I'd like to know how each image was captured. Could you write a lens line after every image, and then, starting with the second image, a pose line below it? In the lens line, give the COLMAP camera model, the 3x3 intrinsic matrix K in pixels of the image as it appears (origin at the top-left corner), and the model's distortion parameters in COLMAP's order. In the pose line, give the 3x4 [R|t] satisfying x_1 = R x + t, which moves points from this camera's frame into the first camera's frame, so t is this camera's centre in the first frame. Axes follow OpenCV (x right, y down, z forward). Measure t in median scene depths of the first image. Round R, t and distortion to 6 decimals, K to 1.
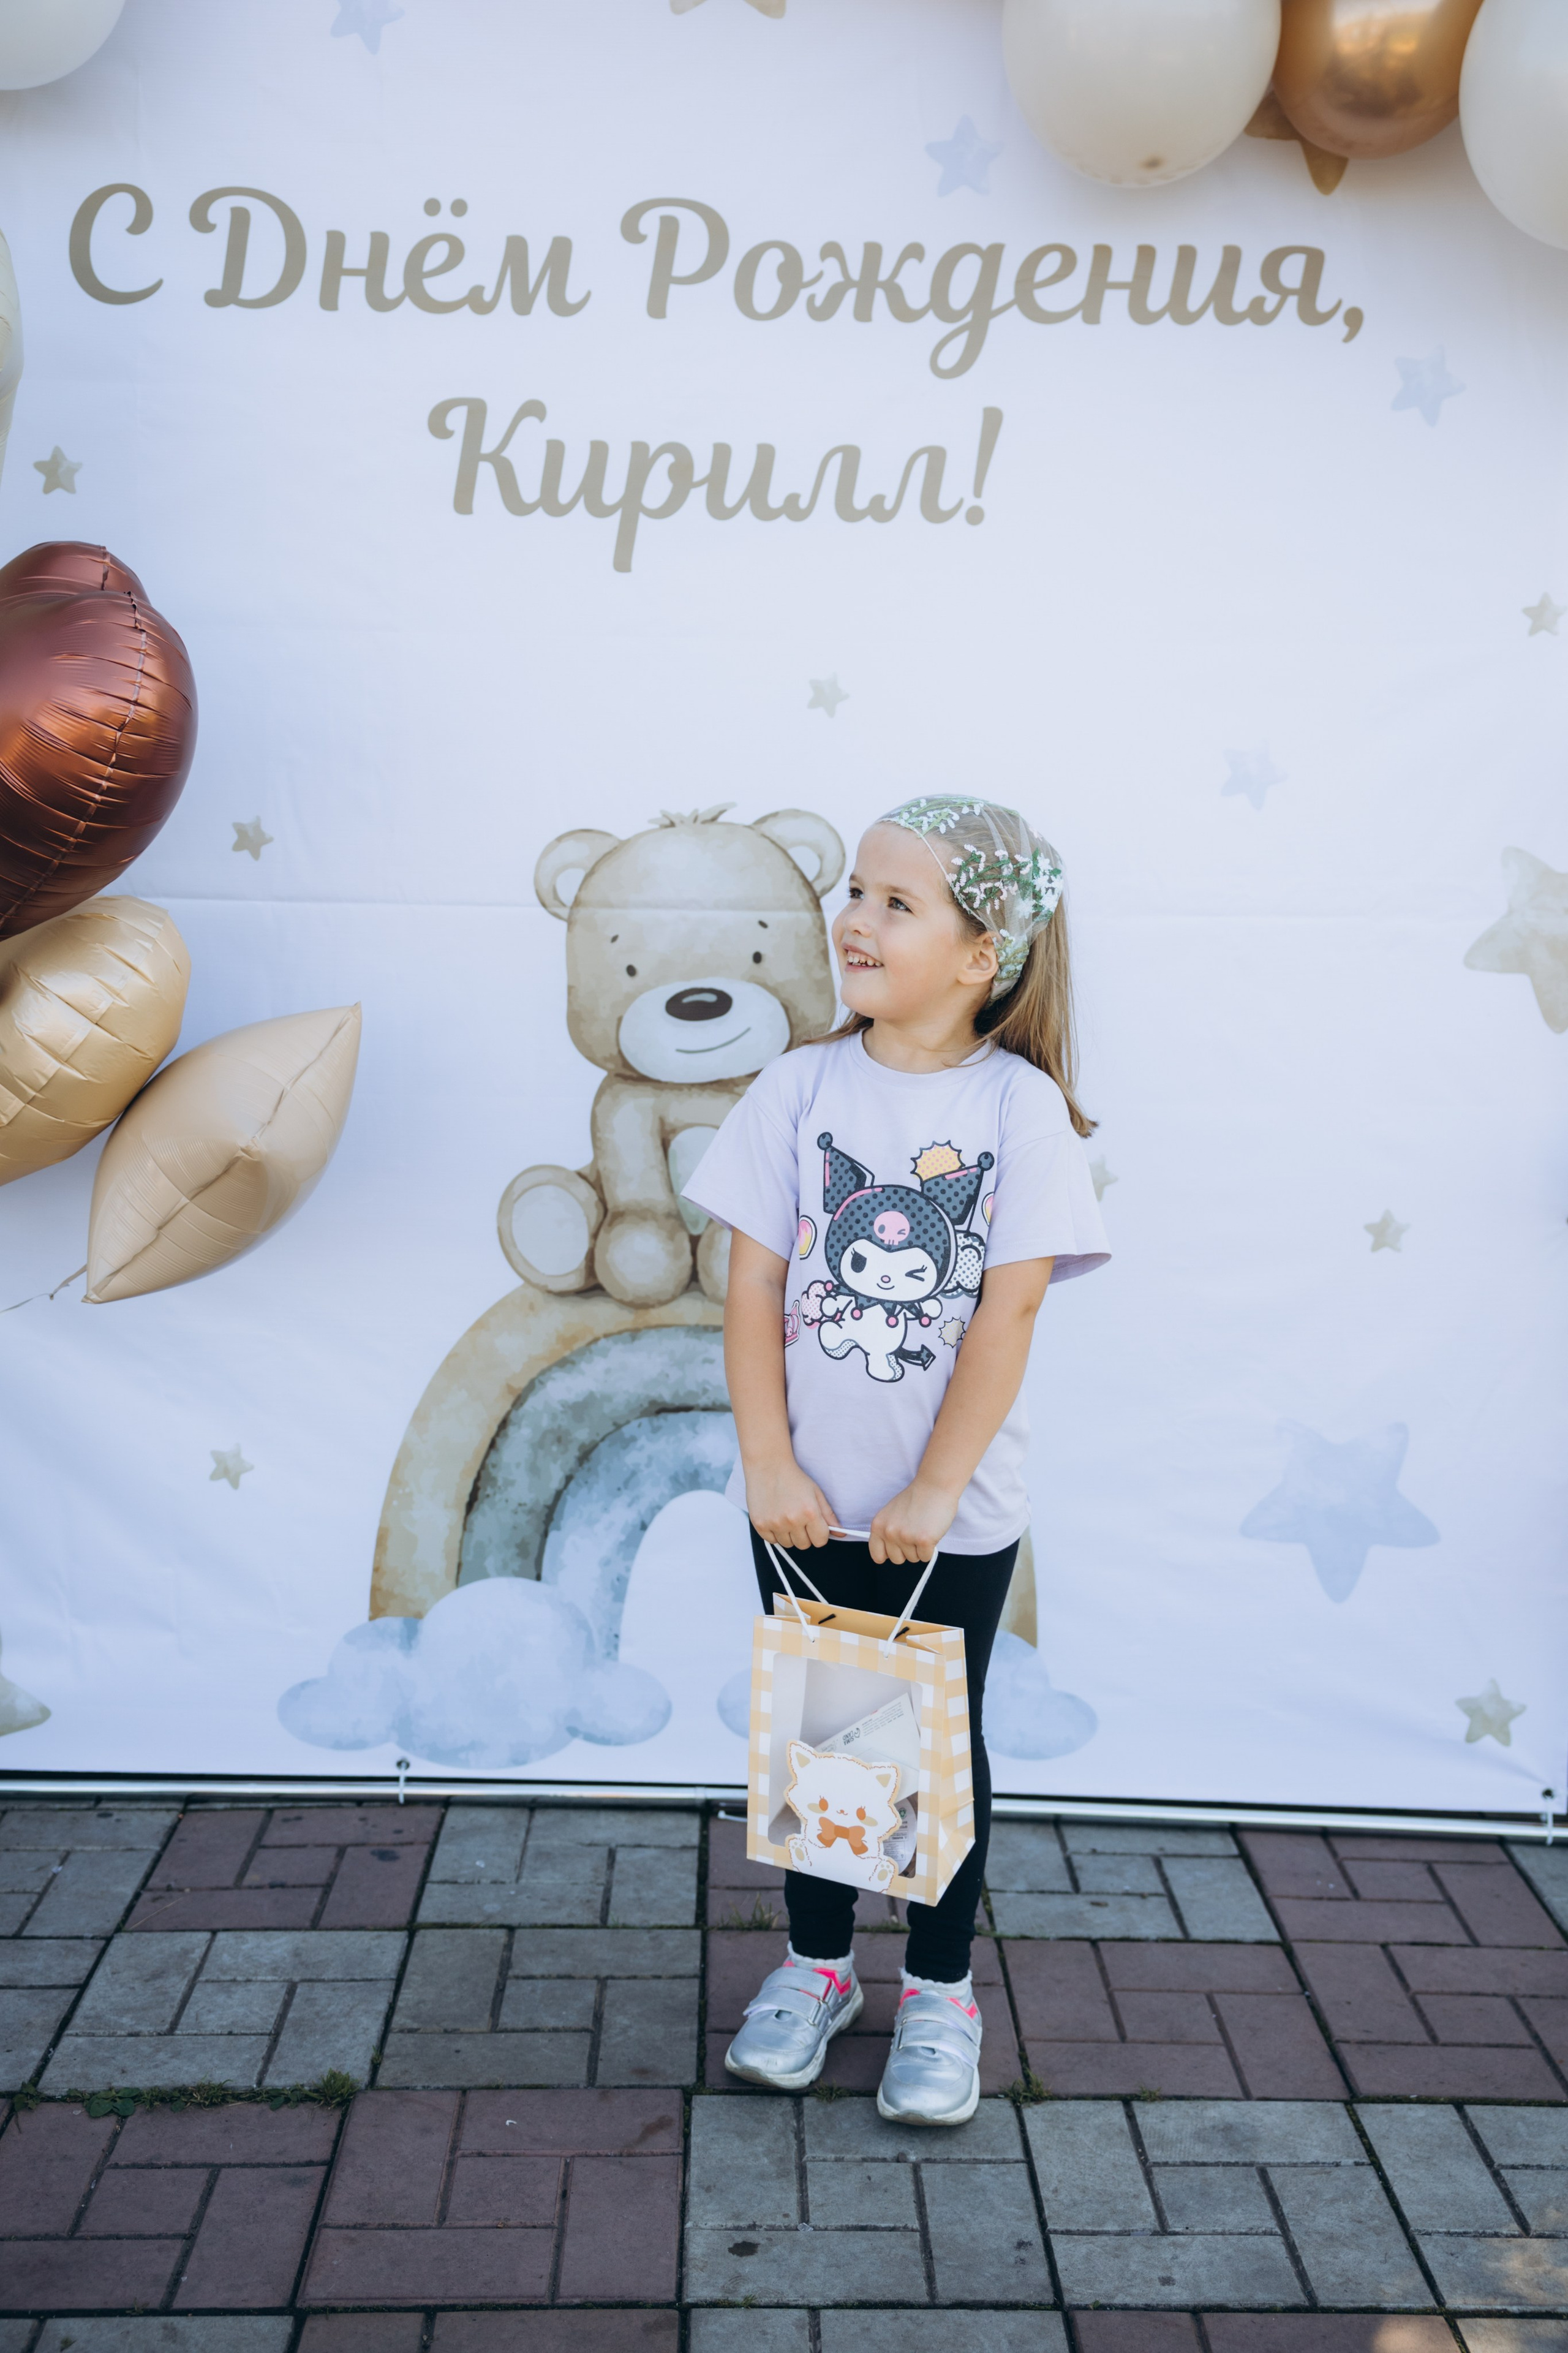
lens RADIAL K [[2425.5, 0, 793.6], [0, 2425.5, 1182.6], [0, 0, 1]] dist [0.079804, 0.000000]
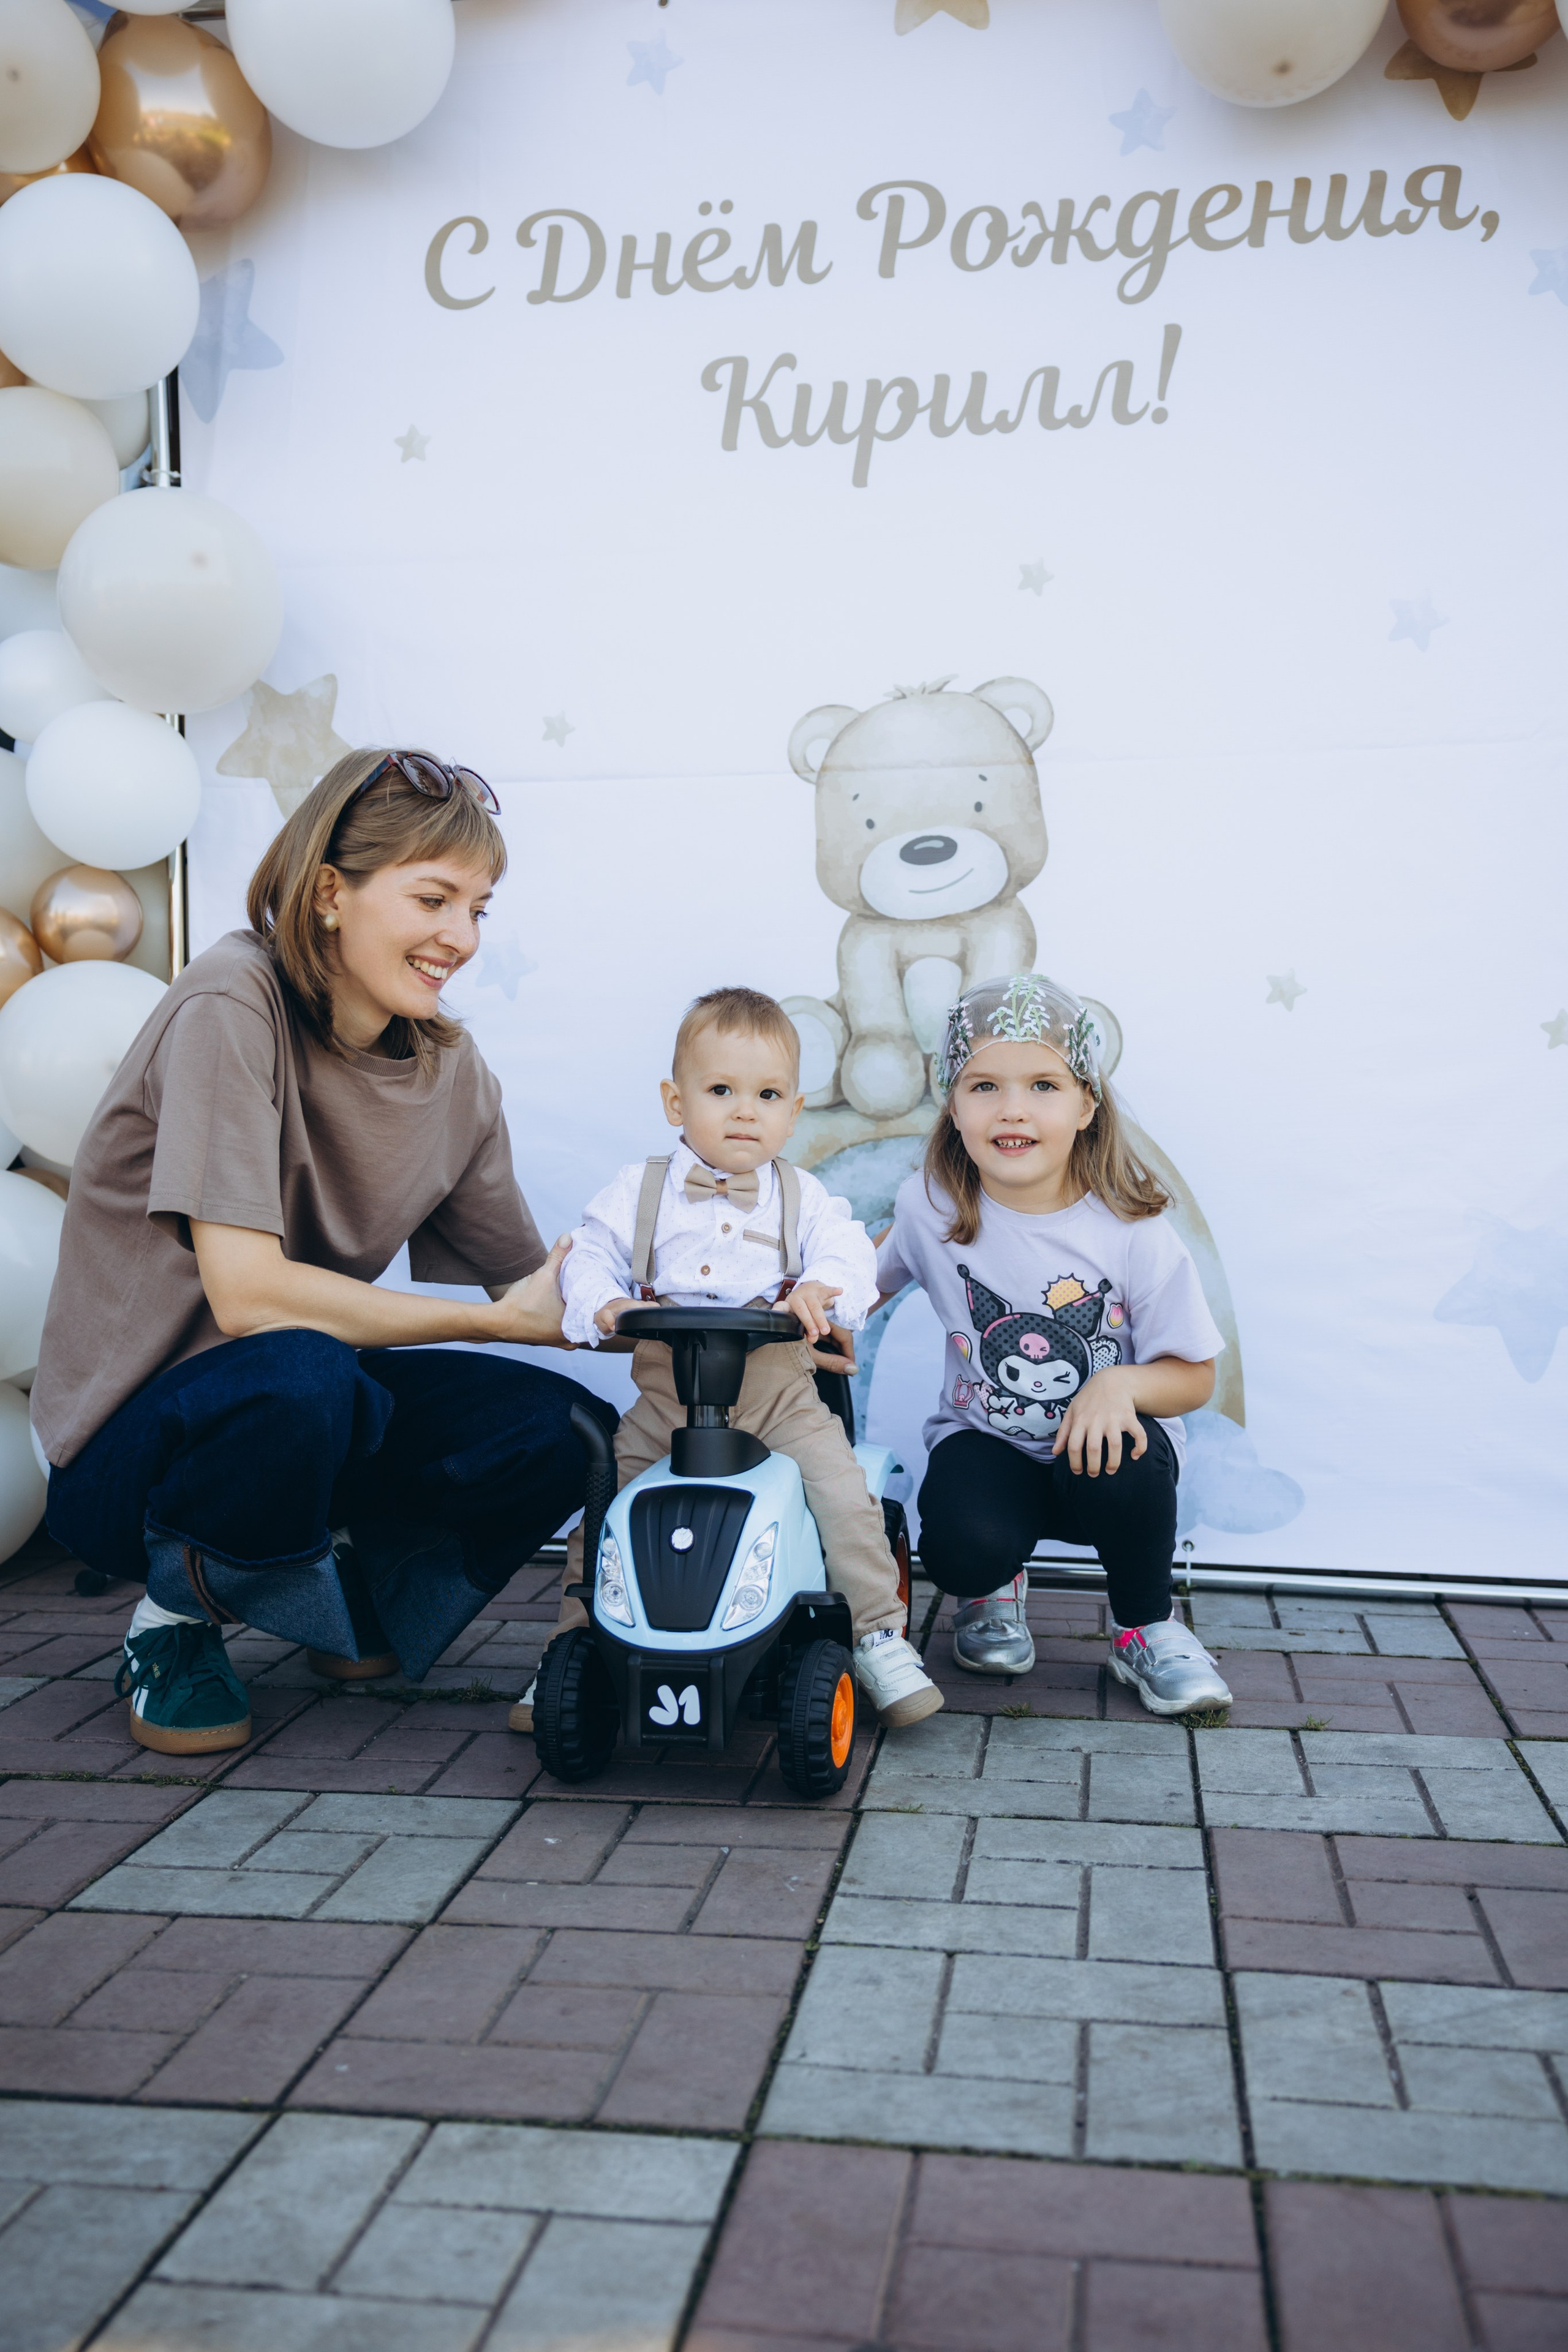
lens RADIAL K [[2187.3, 0, 786.2], [0, 2187.3, 1185.4], [0, 0, 1]] dist [0.049189, 0.000000]
pose [[0.984172, -0.016905, -0.176410, 0.079114], [-0.005132, 0.992303, -0.123723, 0.224084], [0.177144, 0.122670, 0.976510, -0.012650]]
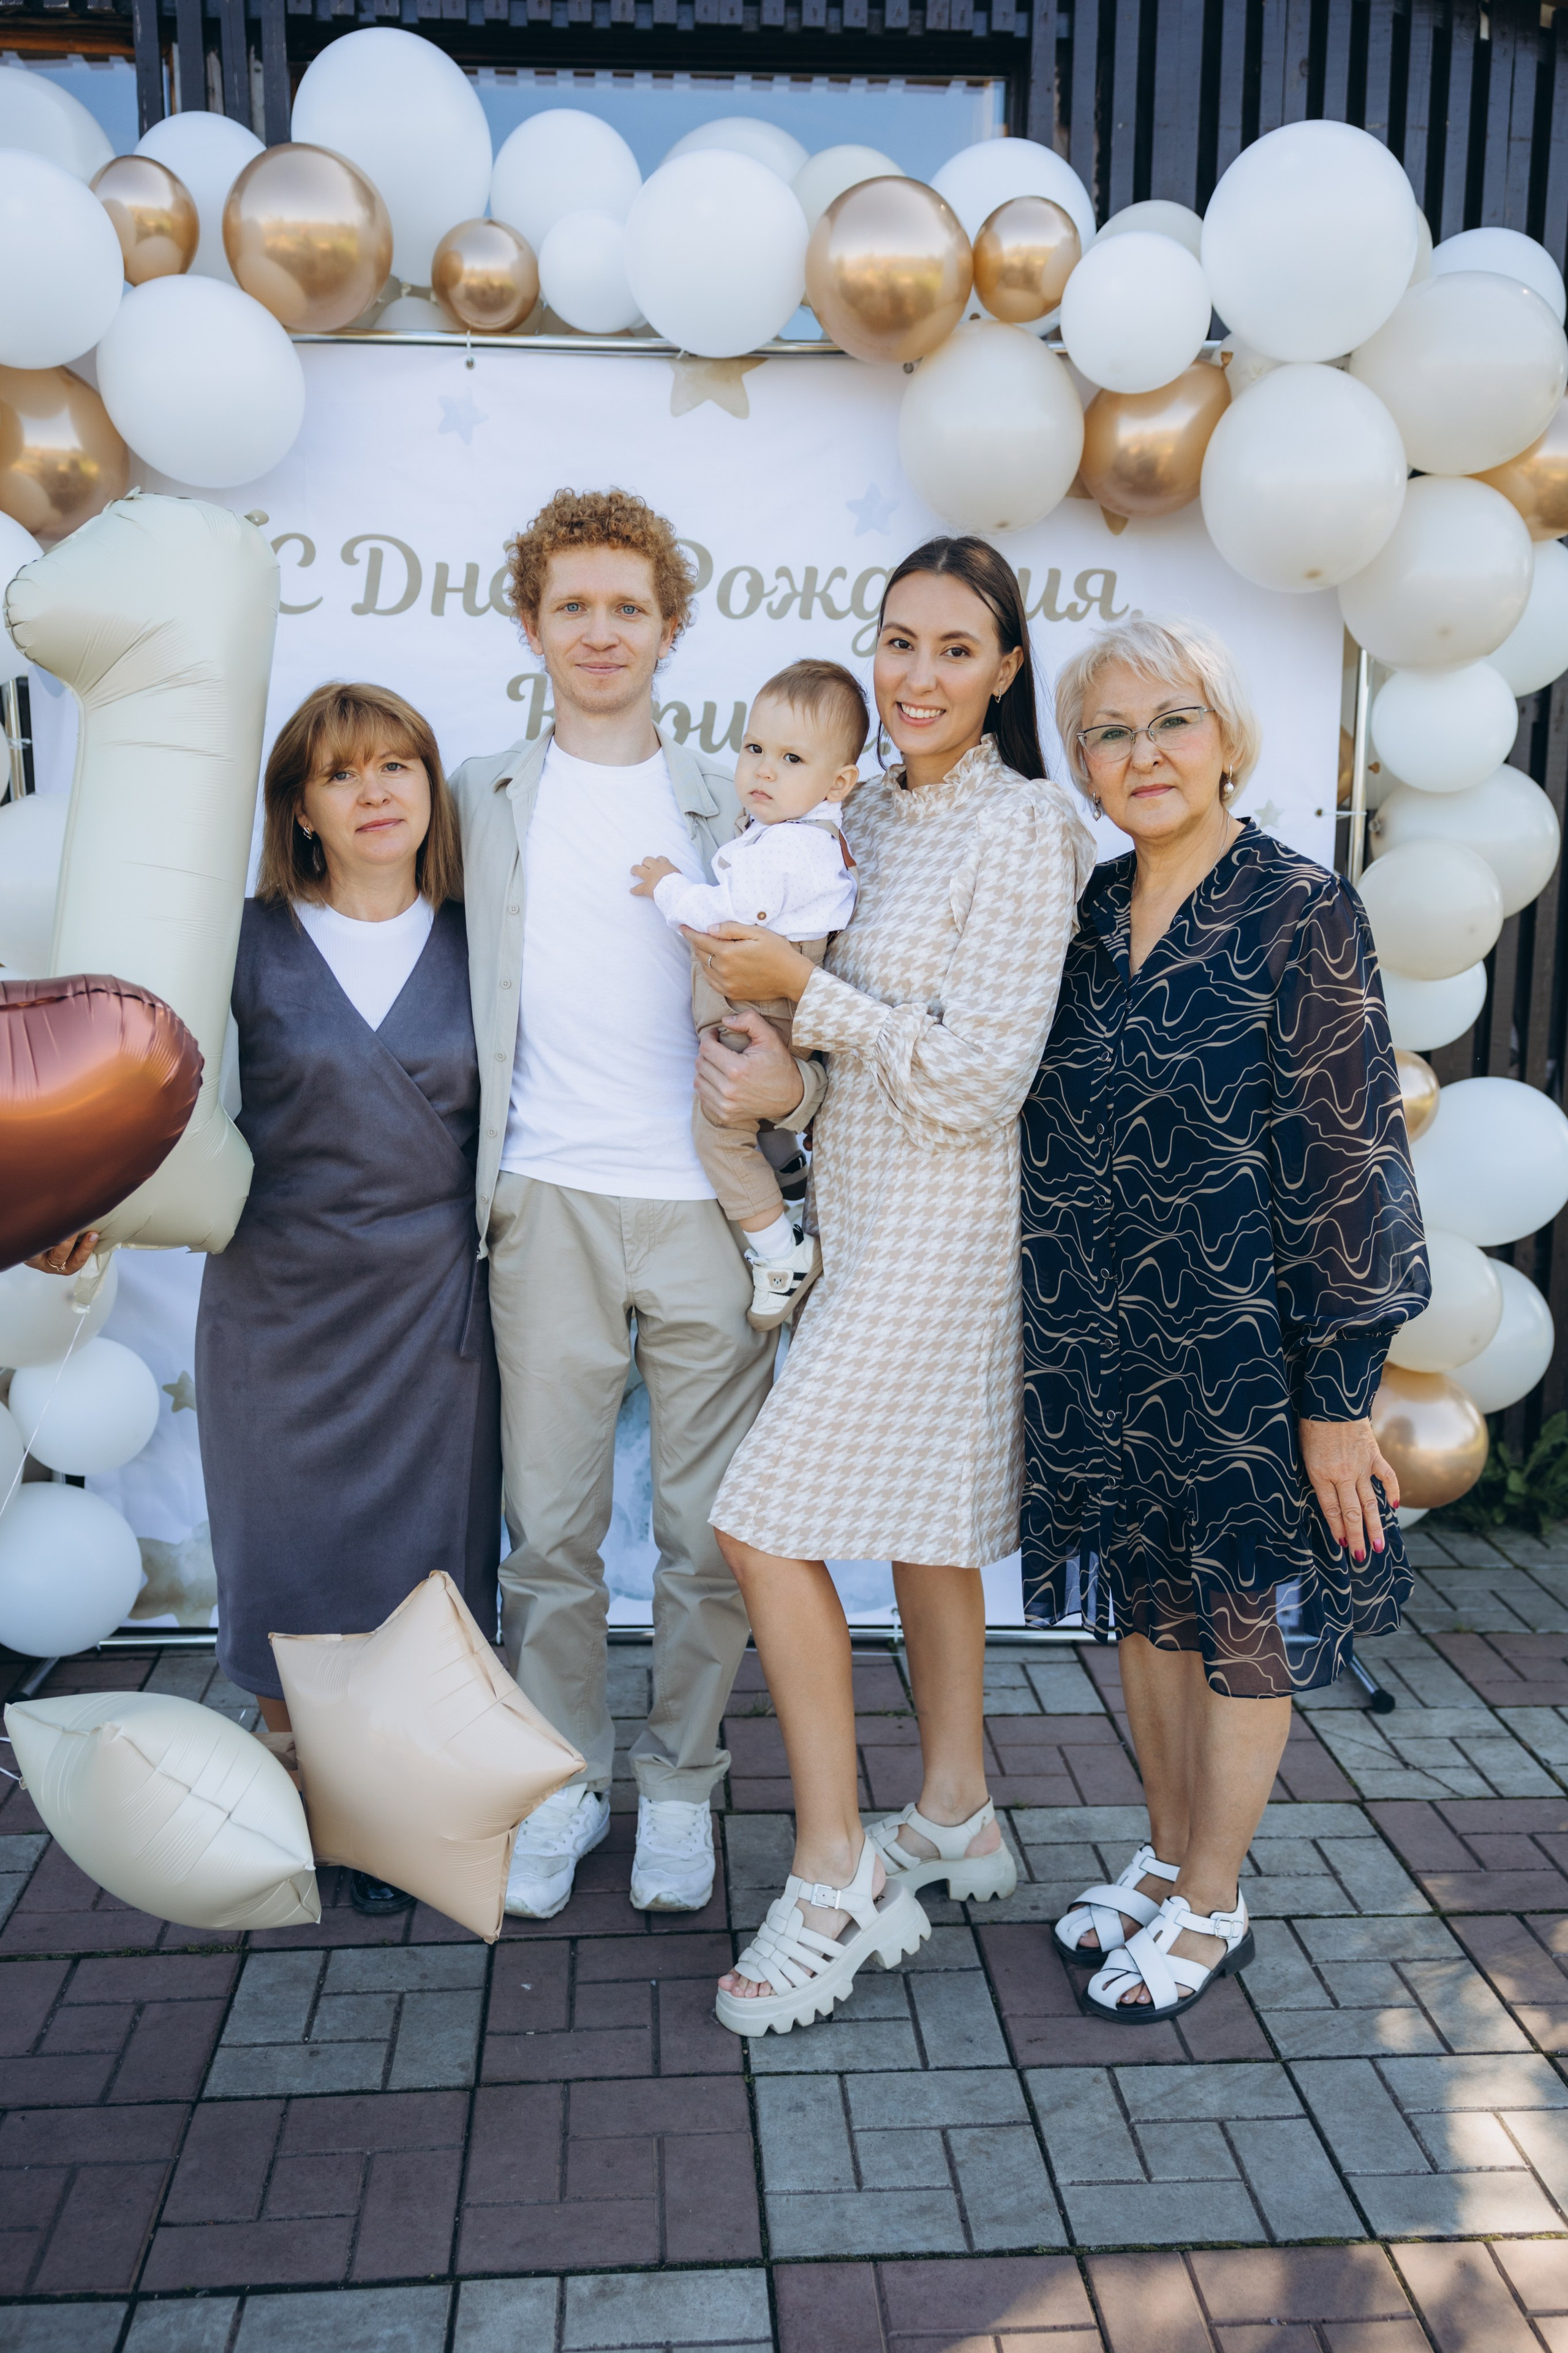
lens RADIAL K [[2108.4, 0, 781.9], [0, 2108.4, 1197.0], [0, 0, 1]] dist [0.030532, 0.017071]
pose [[0.998842, -0.019787, 0.043864, -0.047828], [0.018935, 0.999625, 0.019762, -0.032407], [-0.044238, -0.018908, 0.998842, -0.265326]]
